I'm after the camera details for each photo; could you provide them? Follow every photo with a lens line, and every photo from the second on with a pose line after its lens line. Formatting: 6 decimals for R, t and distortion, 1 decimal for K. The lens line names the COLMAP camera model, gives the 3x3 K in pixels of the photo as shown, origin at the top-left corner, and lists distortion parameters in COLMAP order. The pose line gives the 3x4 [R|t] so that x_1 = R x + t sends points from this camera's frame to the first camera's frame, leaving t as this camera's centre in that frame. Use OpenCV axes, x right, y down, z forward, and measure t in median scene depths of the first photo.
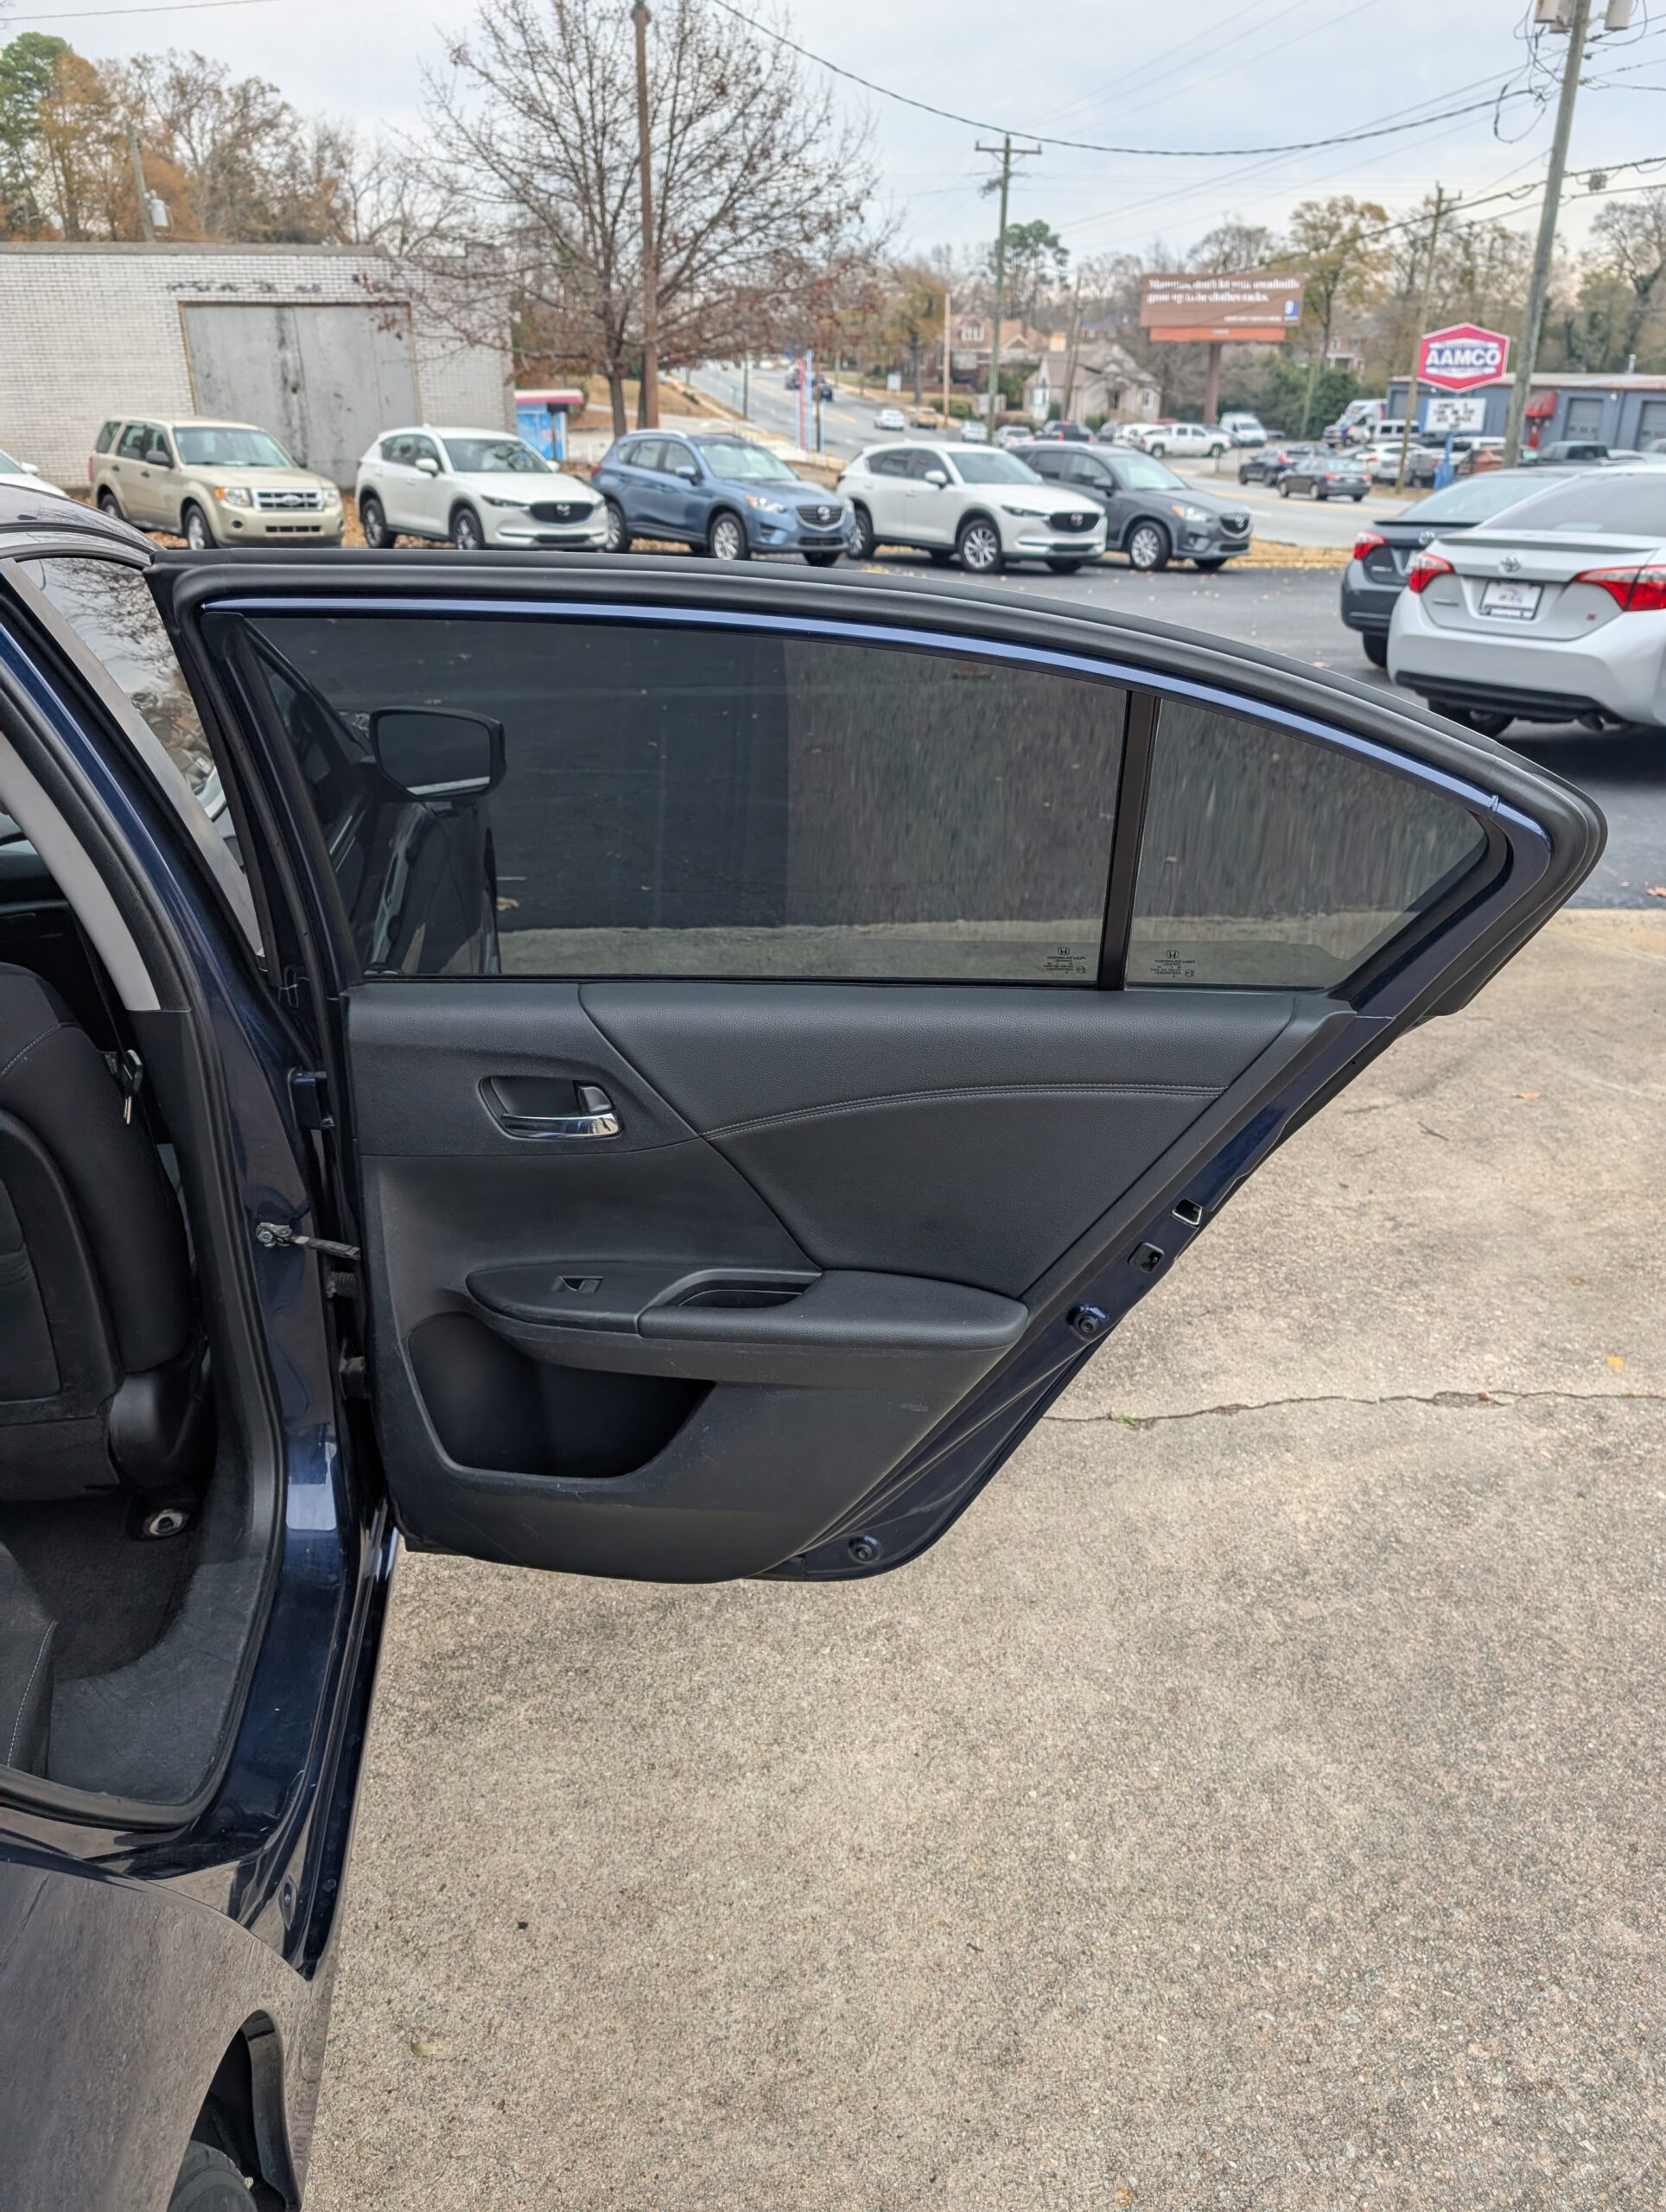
lens RADIAL K [[1585.5, 0, 832.9], [0, 1585.5, 1085.1], [0, 0, 1]] dist [0.008807, -0.006344]
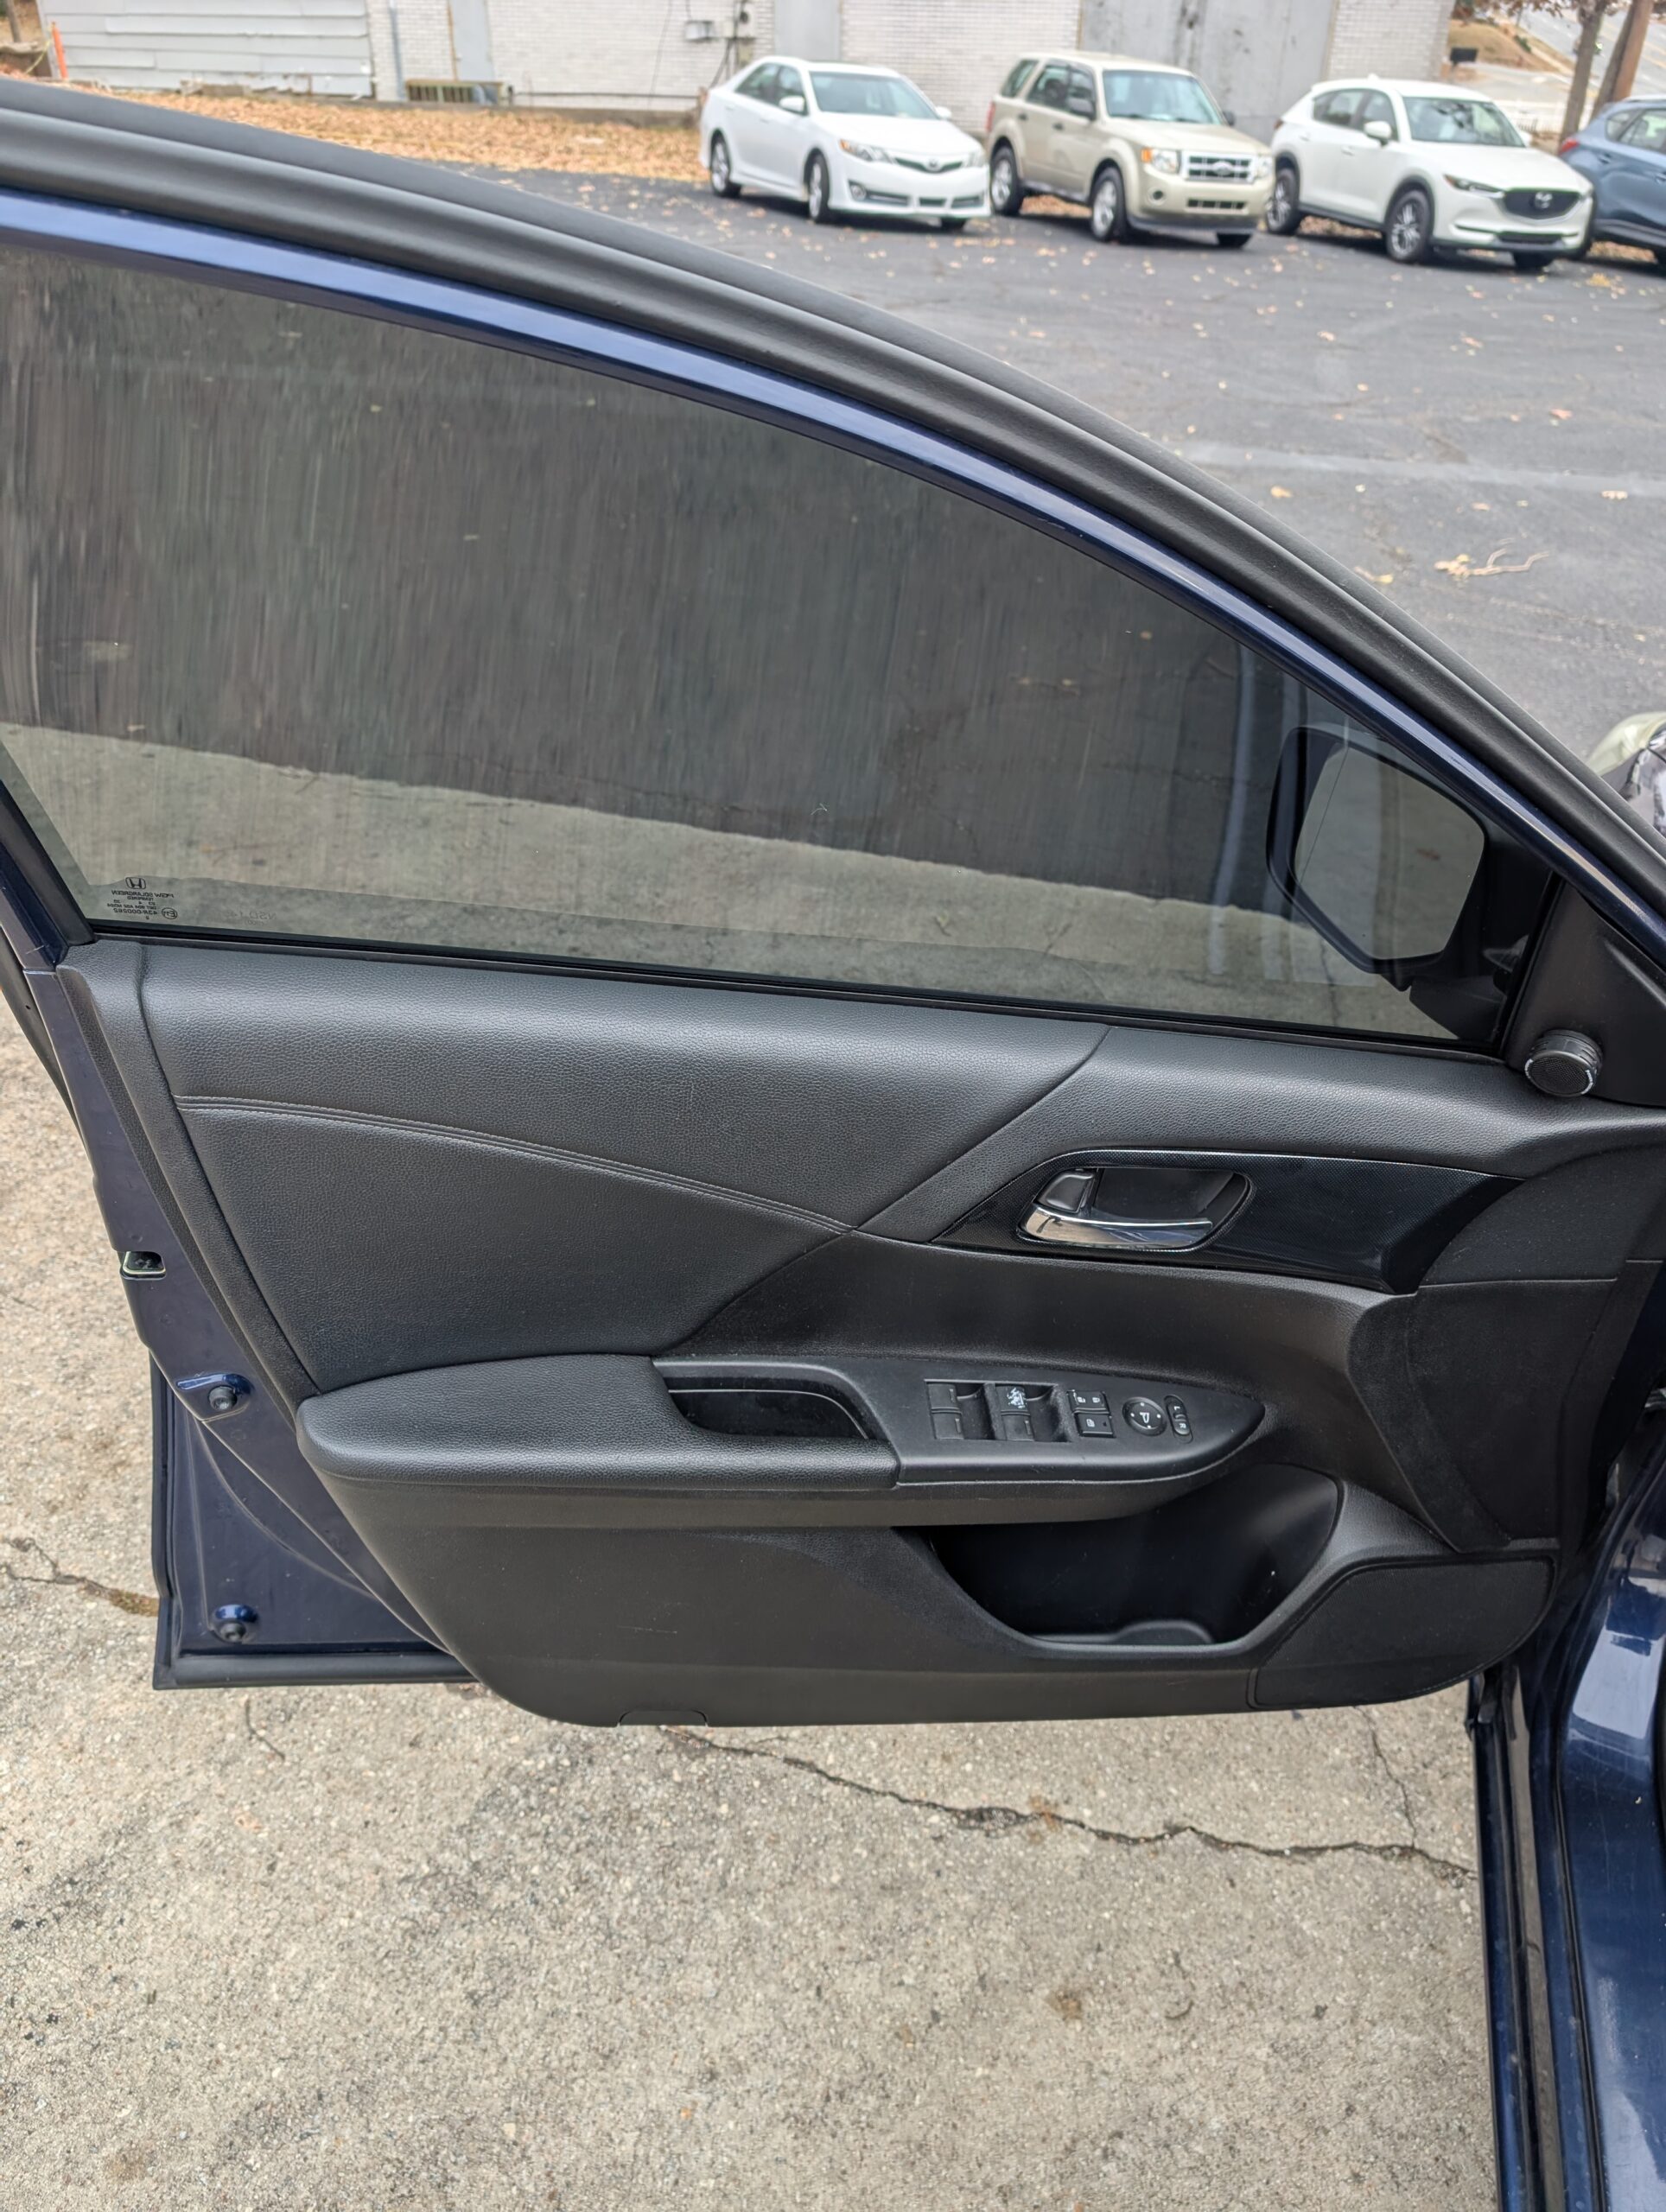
lens RADIAL K [[1600.6, 0, 832.3], [0, 1600.6, 1112.2], [0, 0, 1]] dist [0.002049, -0.002695]
pose [[0.914291, 0.248146, -0.320149, -0.094637], [-0.185363, 0.959082, 0.214015, -0.018823], [0.360157, -0.136328, 0.922877, 0.042275]]
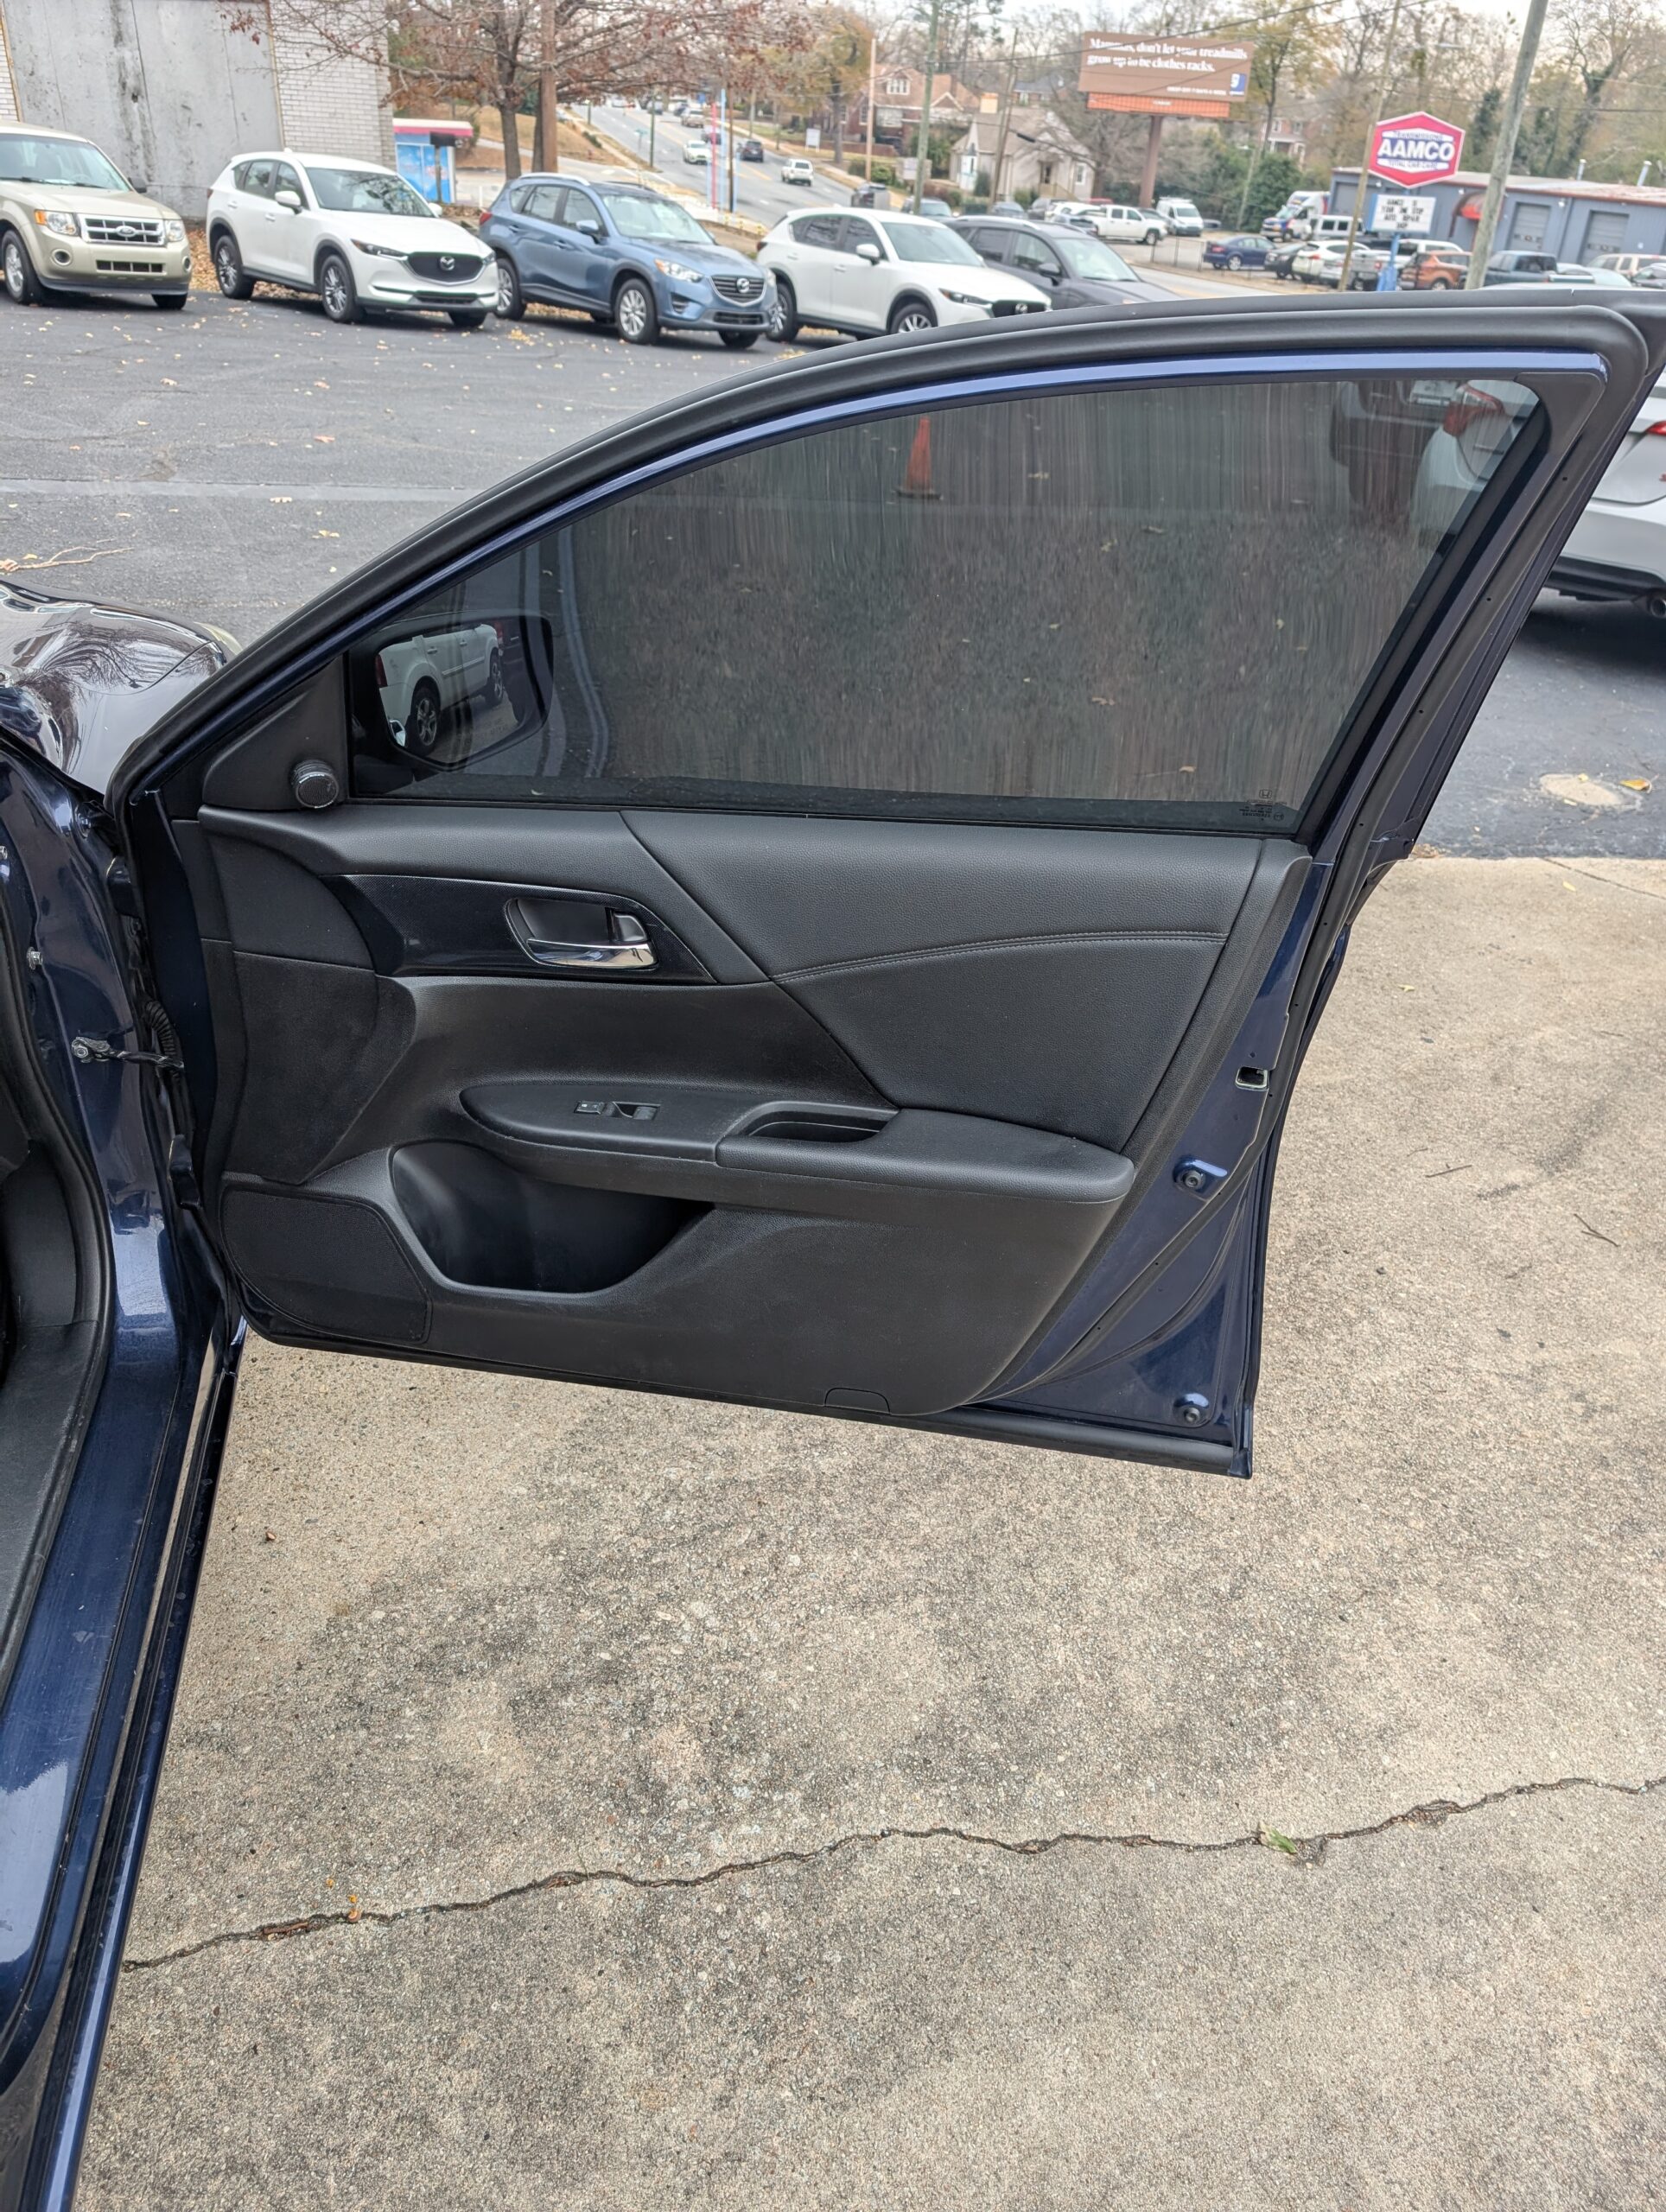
lens RADIAL K [[1583.6, 0, 848.7], [0, 1583.6, 1093.4], [0, 0, 1]] dist [0.028669, -0.025025]
pose [[0.996785, 0.021793, 0.077100, -0.004391], [-0.031137, 0.992024, 0.122142, -0.015387], [-0.073823, -0.124150, 0.989513, 0.038578]]
